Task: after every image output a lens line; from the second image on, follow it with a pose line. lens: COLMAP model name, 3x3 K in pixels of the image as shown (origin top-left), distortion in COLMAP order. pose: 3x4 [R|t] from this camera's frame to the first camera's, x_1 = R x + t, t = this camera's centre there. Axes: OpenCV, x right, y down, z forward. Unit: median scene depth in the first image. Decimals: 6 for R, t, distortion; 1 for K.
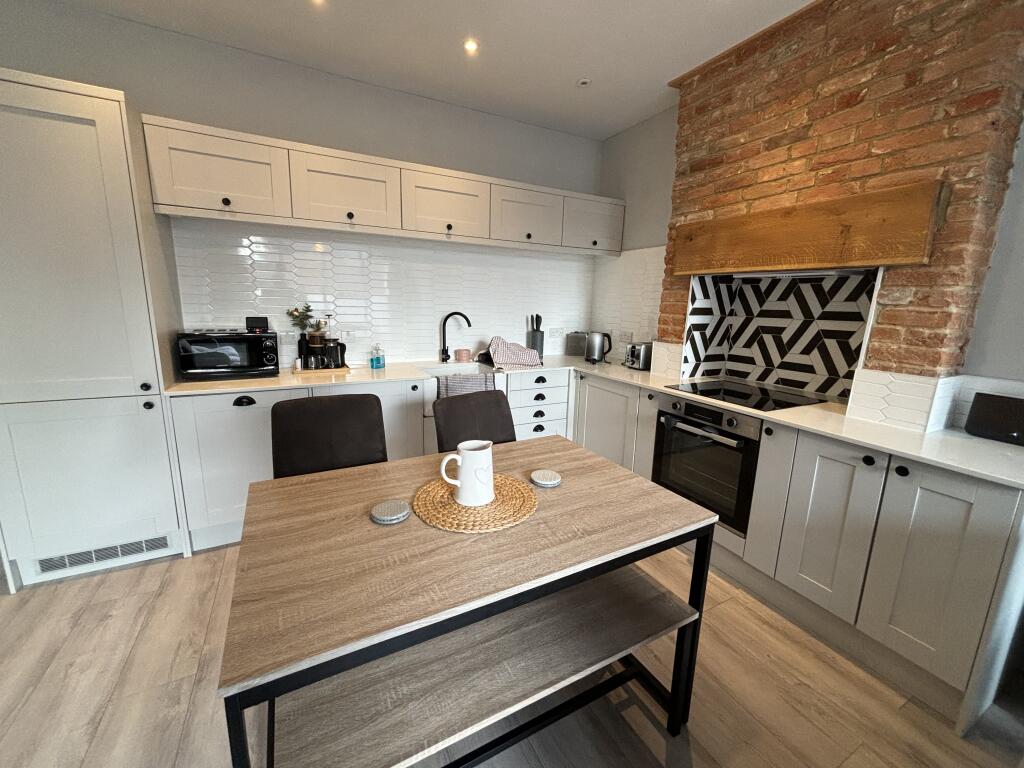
lens RADIAL K [[410.5, 0, 511.7], [0, 410.5, 381.2], [0, 0, 1]] dist [-0.000872, -0.000125]
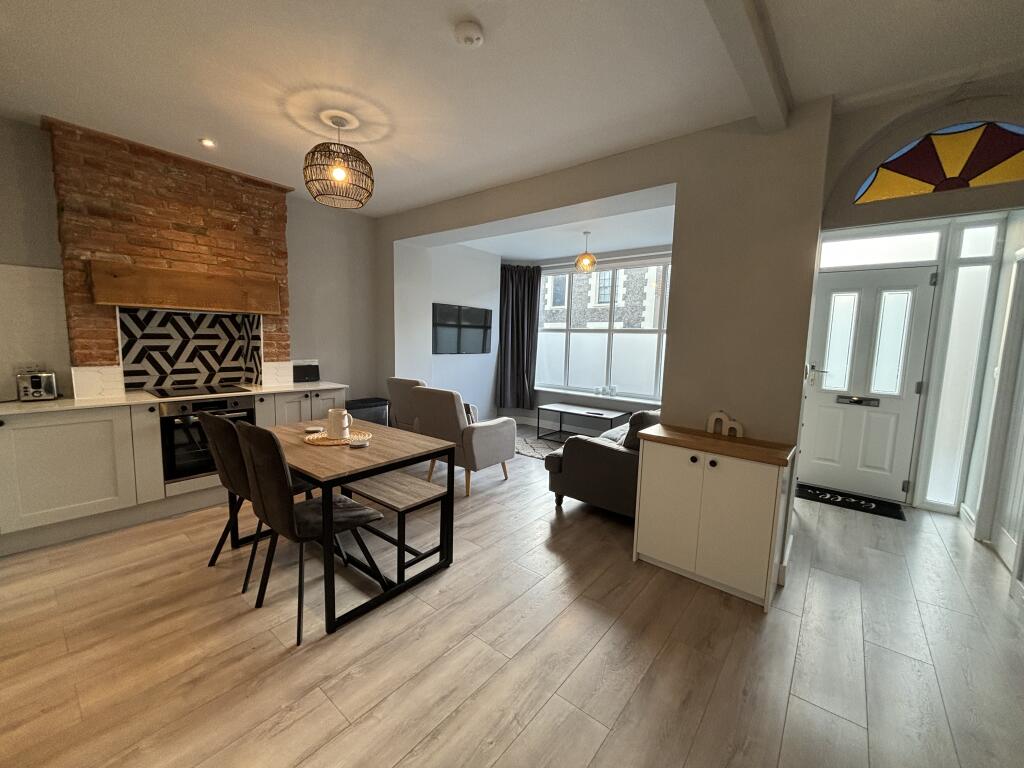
lens RADIAL K [[410.5, 0, 511.7], [0, 410.5, 381.2], [0, 0, 1]] dist [-0.000872, -0.000125]
pose [[-0.392685, -0.136053, 0.909554, -1.274397], [0.139815, 0.968670, 0.205259, -0.156406], [-0.908983, 0.207771, -0.361360, 0.522147]]
